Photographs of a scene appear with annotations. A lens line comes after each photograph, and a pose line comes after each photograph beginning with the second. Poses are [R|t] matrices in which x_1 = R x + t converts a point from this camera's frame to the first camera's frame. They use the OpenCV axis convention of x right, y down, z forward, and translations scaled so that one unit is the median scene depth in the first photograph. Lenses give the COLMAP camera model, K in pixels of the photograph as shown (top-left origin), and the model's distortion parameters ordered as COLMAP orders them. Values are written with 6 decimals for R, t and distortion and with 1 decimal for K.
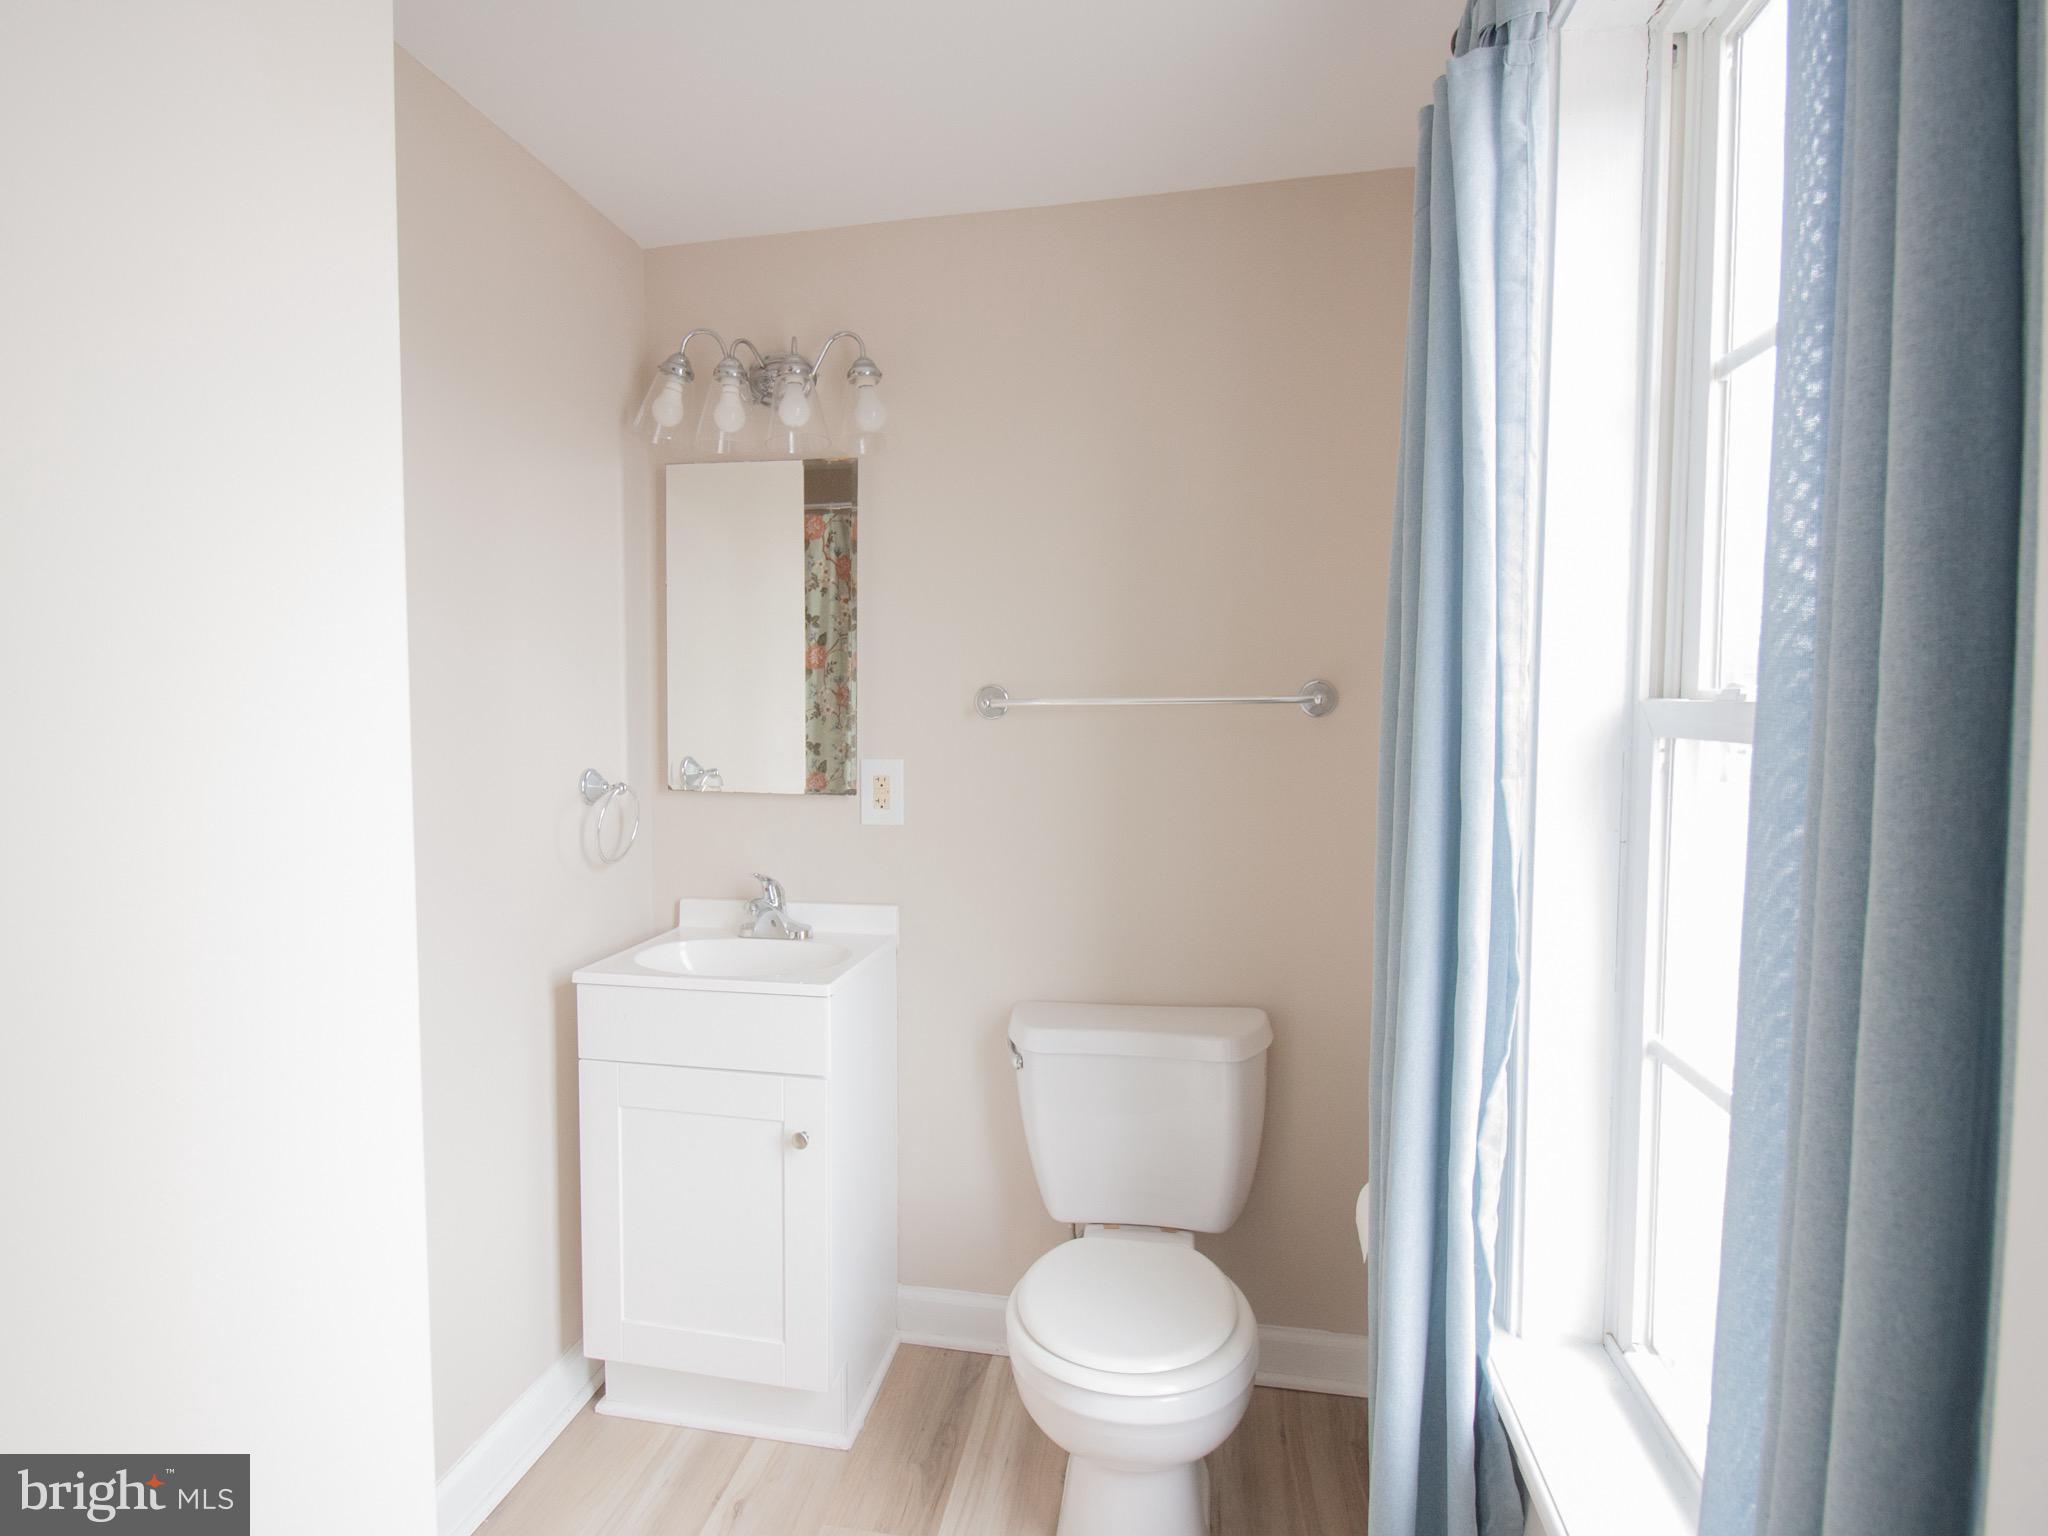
lens RADIAL K [[1092.1, 0, 1053.4], [0, 1092.1, 760.3], [0, 0, 1]] dist [-0.014109, 0.000078]
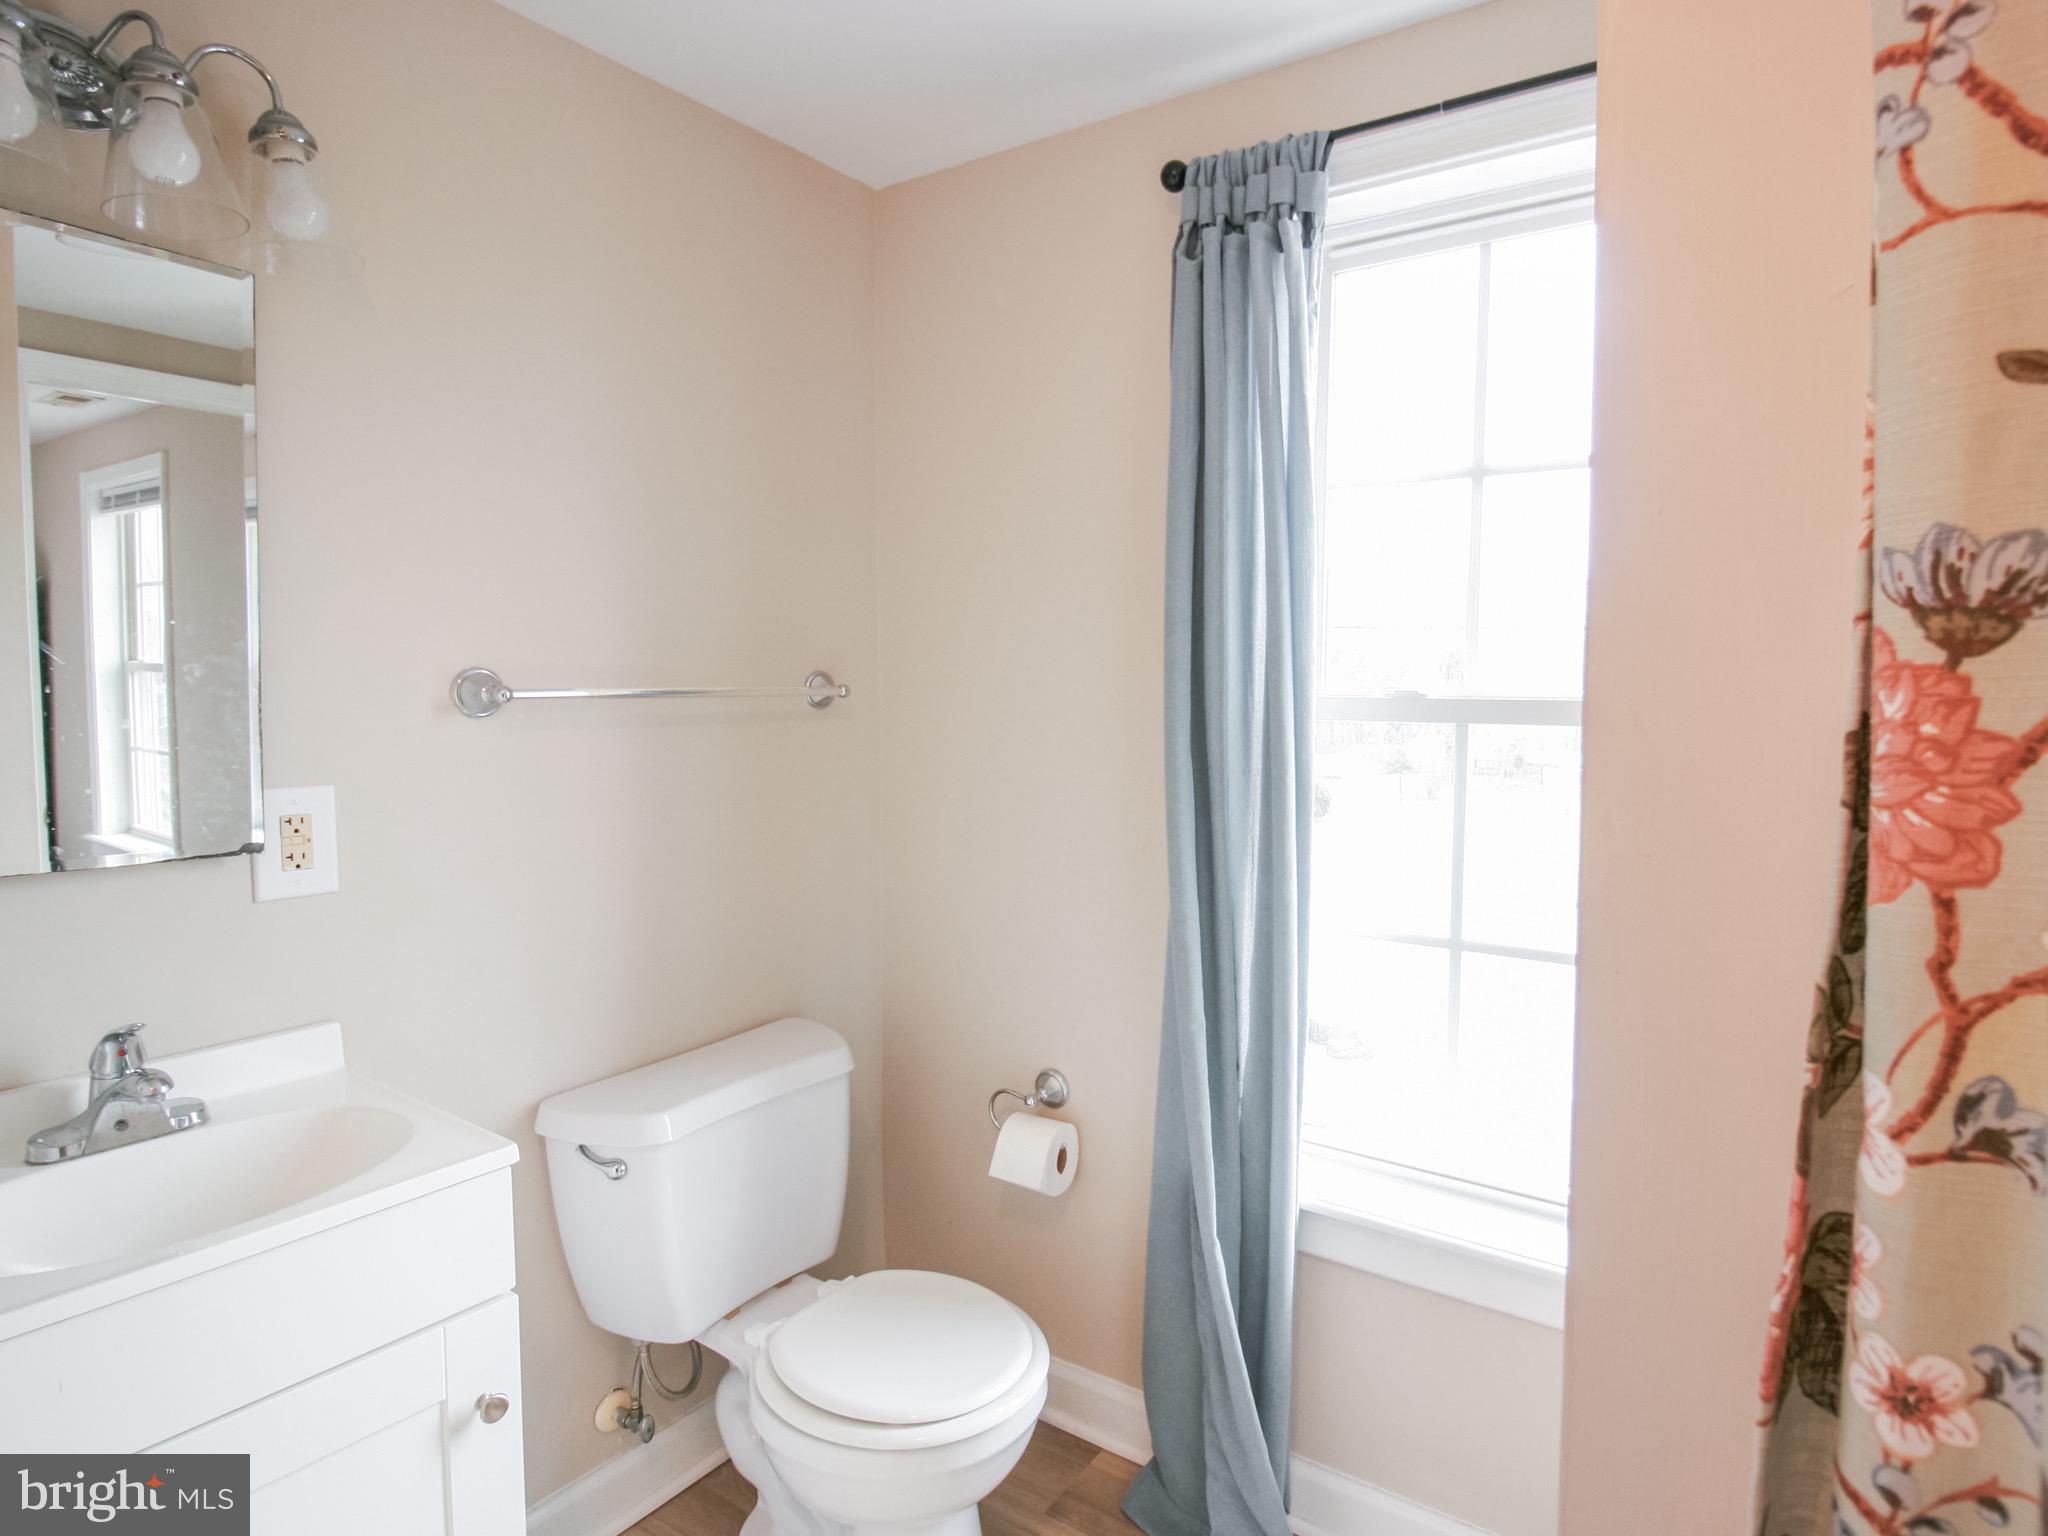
lens RADIAL K [[1092.1, 0, 1053.4], [0, 1092.1, 760.3], [0, 0, 1]] dist [-0.014109, 0.000078]
pose [[0.417871, -0.055618, 0.906802, -0.536696], [0.036048, 0.998353, 0.044622, -0.028673], [-0.907791, 0.014042, 0.419188, 0.373825]]
